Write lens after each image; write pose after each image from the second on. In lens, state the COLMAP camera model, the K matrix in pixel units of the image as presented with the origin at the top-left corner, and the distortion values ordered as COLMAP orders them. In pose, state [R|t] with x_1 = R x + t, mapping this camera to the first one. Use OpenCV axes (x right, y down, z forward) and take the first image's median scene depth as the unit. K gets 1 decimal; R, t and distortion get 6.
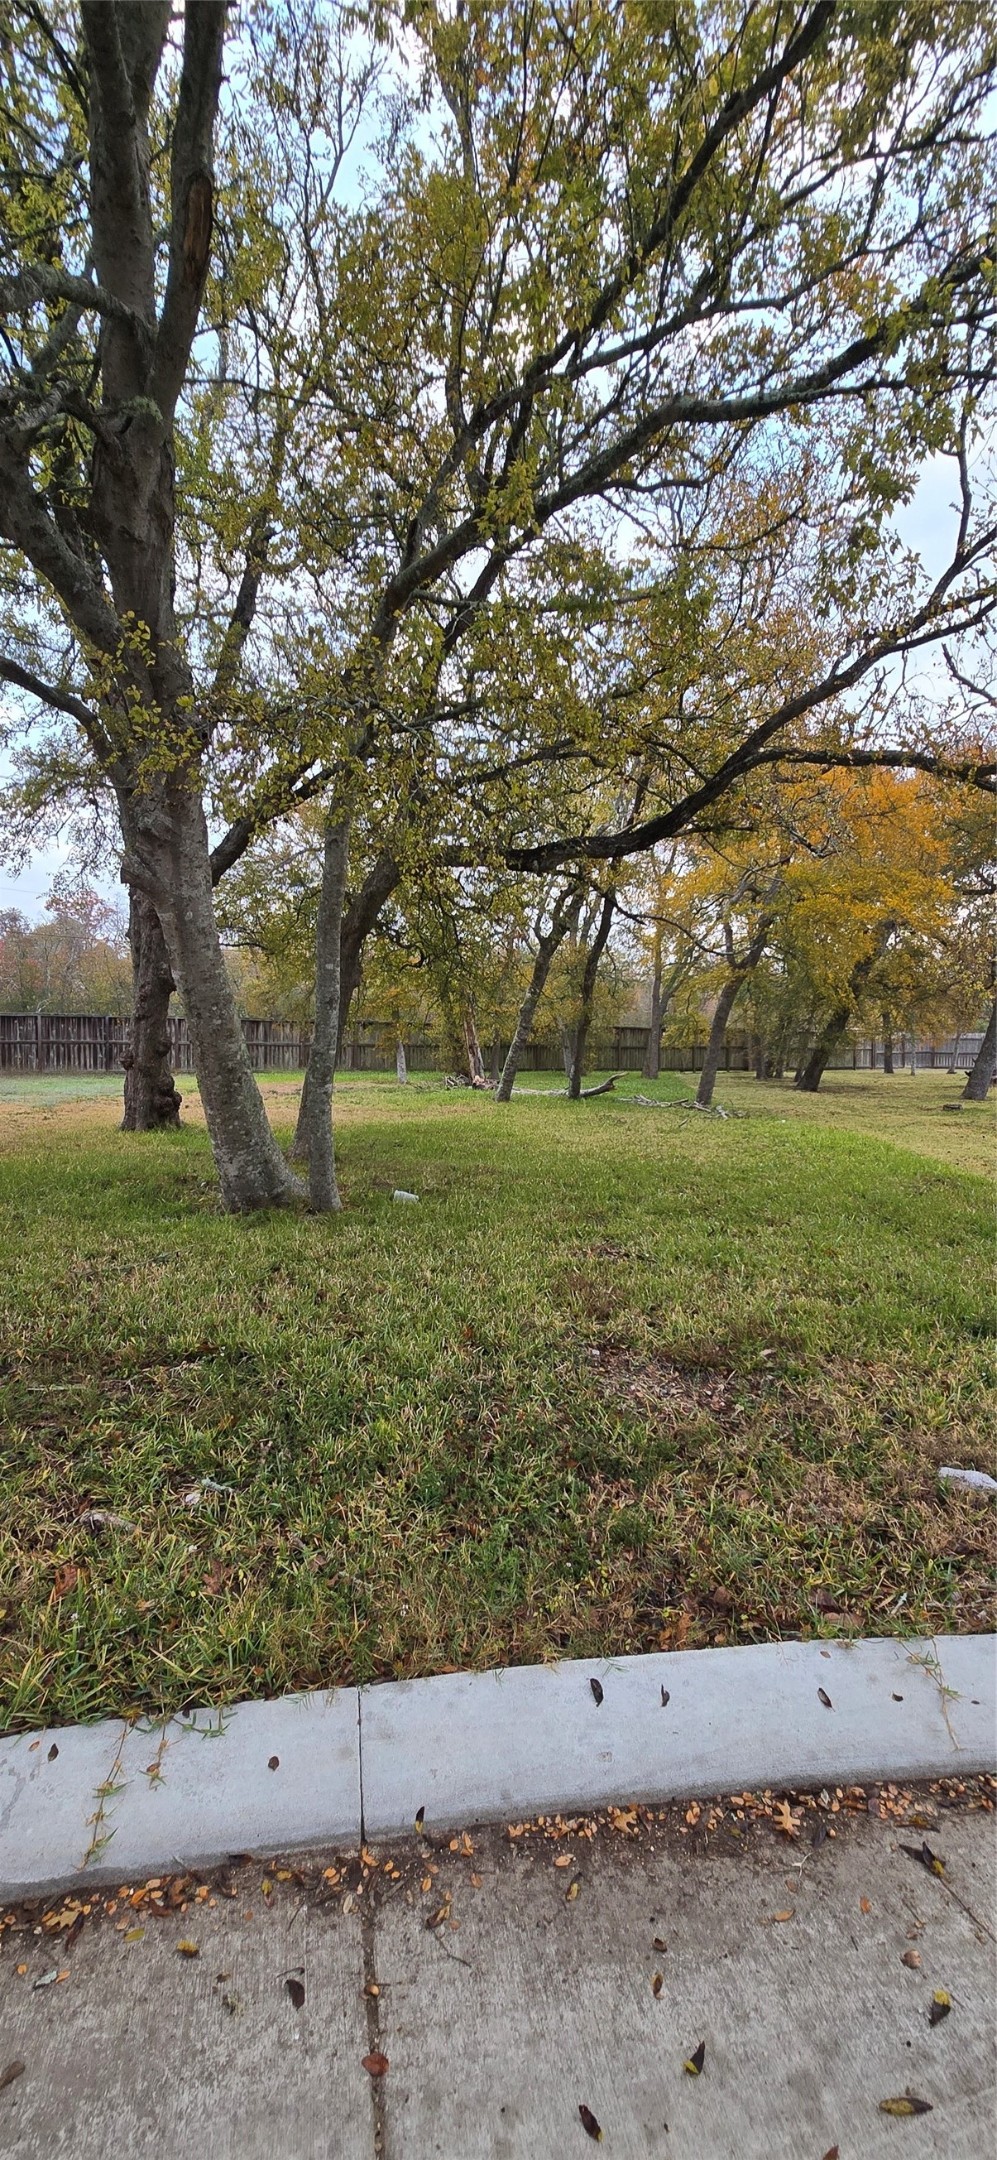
lens RADIAL K [[855.1, 0, 489.7], [0, 855.1, 1107.3], [0, 0, 1]] dist [0.019657, -0.012566]
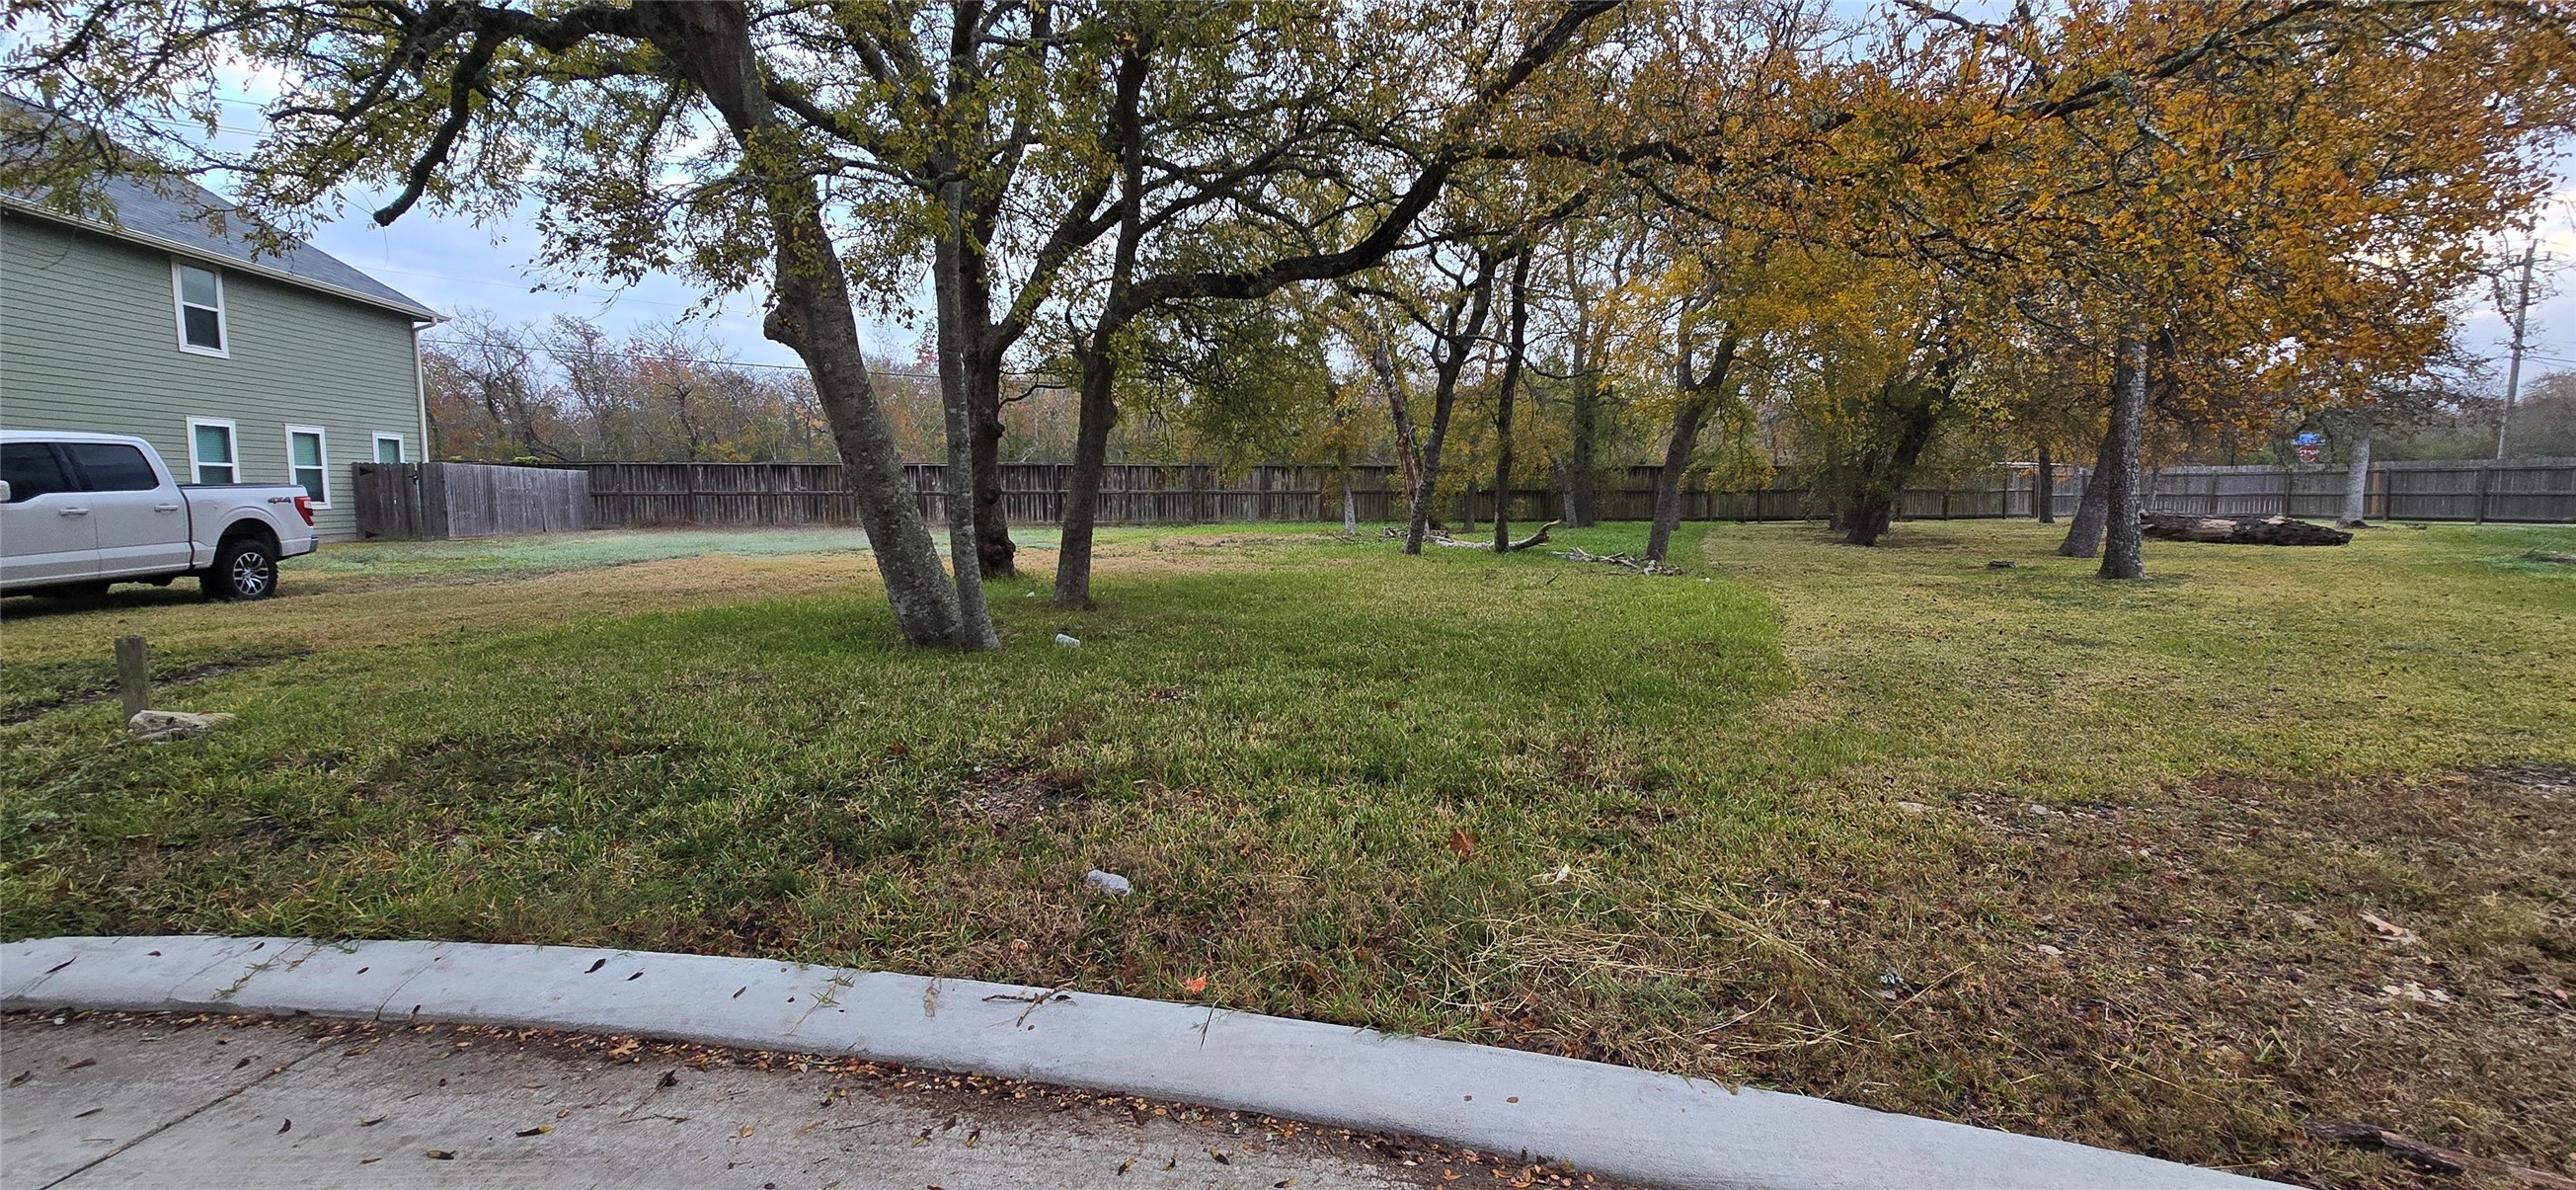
lens RADIAL K [[1019.9, 0, 1288.0], [0, 1019.9, 595.0], [0, 0, 1]] dist [0.019657, -0.012566]
pose [[0.963735, 0.016596, -0.266345, 0.841560], [-0.009479, 0.999563, 0.027985, 0.029173], [0.266693, -0.024445, 0.963472, -0.120756]]
